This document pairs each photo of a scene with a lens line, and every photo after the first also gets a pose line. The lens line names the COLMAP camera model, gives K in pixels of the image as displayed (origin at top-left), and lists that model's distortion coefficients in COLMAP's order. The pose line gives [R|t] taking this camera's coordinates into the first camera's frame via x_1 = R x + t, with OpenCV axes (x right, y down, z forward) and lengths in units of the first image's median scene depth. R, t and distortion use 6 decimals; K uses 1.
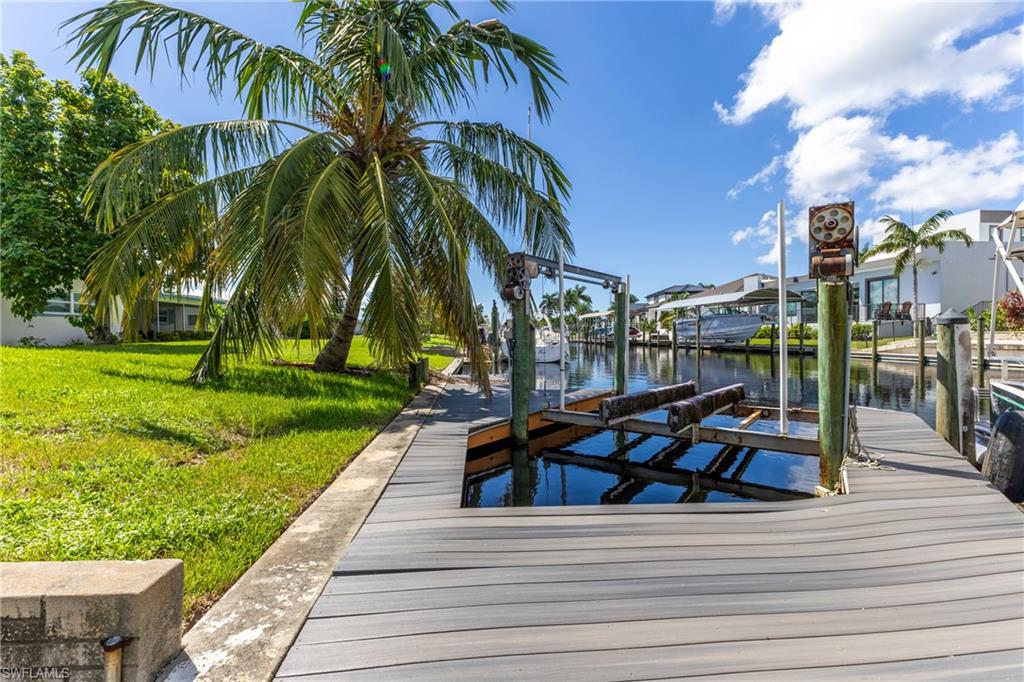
lens RADIAL K [[439.8, 0, 513.4], [0, 439.8, 340.6], [0, 0, 1]] dist [0.015710, -0.003204]
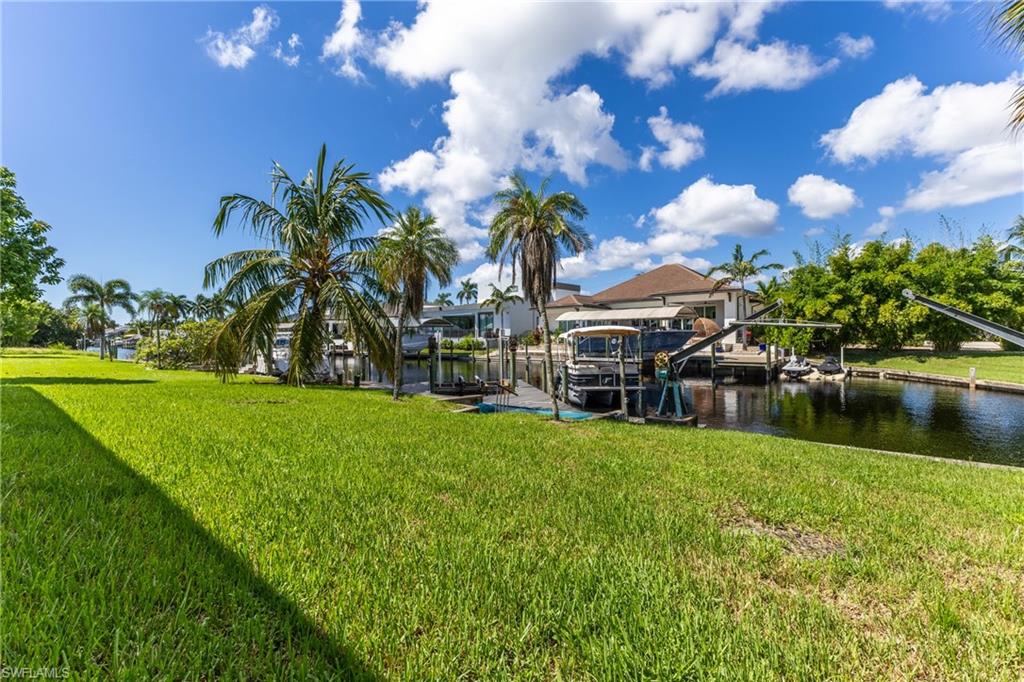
lens RADIAL K [[439.8, 0, 511.9], [0, 439.8, 343.5], [0, 0, 1]] dist [0.015710, -0.003204]
pose [[0.710679, 0.006801, 0.703484, -0.295458], [0.001705, 0.999934, -0.011390, -0.006675], [-0.703515, 0.009294, 0.710620, -0.272486]]
